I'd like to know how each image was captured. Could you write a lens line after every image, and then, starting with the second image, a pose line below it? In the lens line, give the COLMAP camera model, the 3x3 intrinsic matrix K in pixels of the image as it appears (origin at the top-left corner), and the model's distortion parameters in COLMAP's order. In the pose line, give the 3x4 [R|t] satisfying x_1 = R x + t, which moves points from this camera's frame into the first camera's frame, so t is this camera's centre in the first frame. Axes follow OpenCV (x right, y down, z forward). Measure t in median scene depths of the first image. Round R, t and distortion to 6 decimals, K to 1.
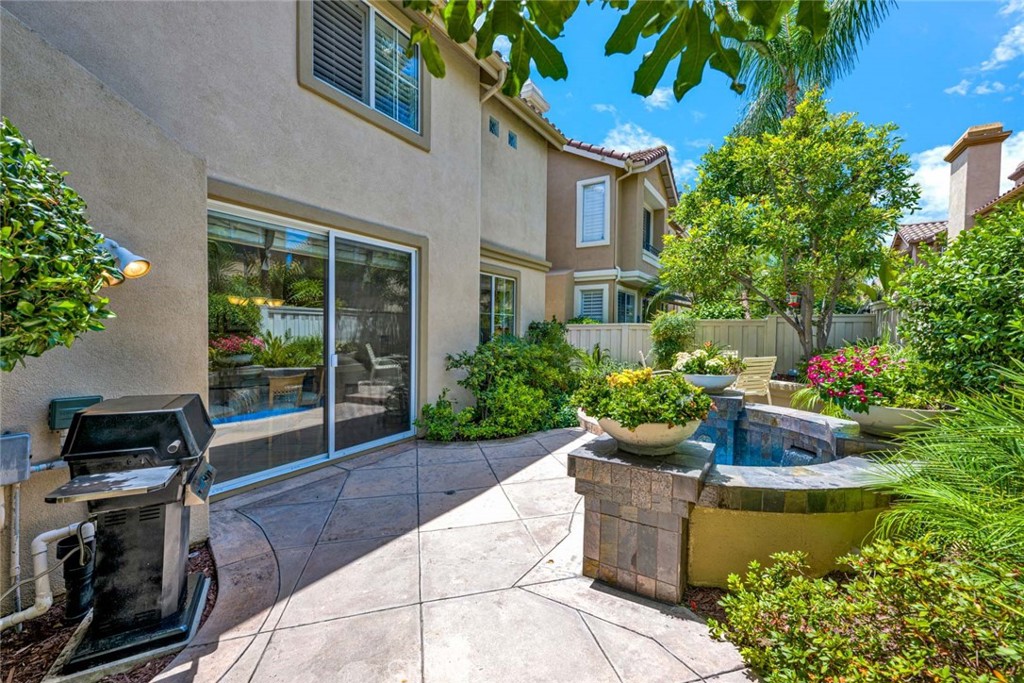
lens RADIAL K [[416.5, 0, 519.0], [0, 416.5, 337.2], [0, 0, 1]] dist [-0.000888, -0.000283]
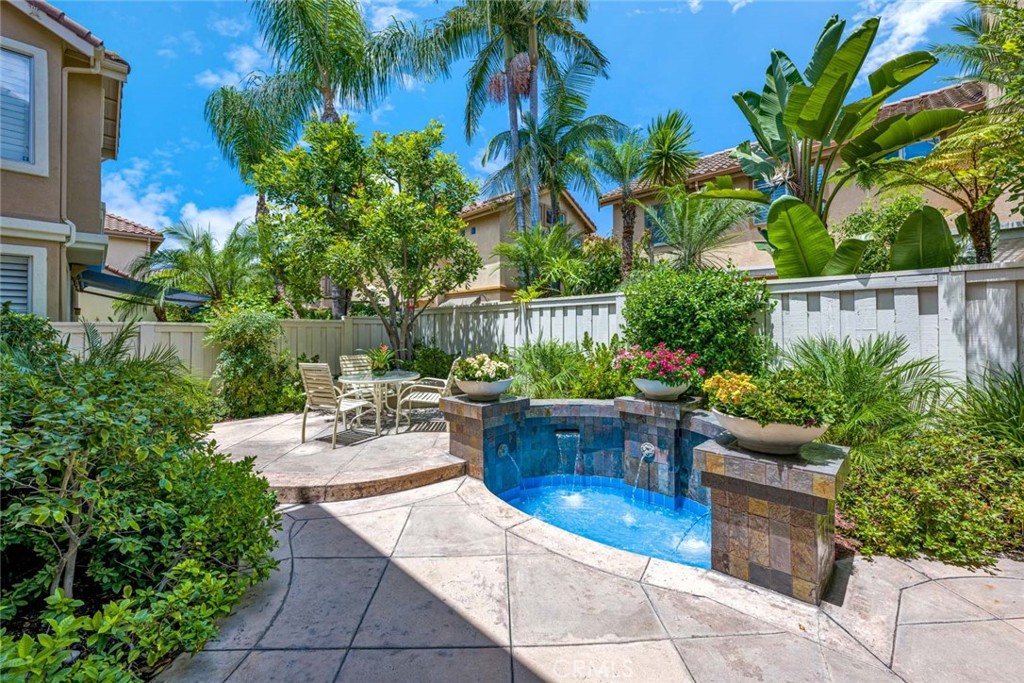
lens RADIAL K [[416.5, 0, 503.2], [0, 416.5, 329.7], [0, 0, 1]] dist [-0.000888, -0.000283]
pose [[0.228220, -0.006405, 0.973589, -0.183032], [0.018424, 0.999828, 0.002259, -0.011475], [-0.973435, 0.017422, 0.228299, 0.299440]]
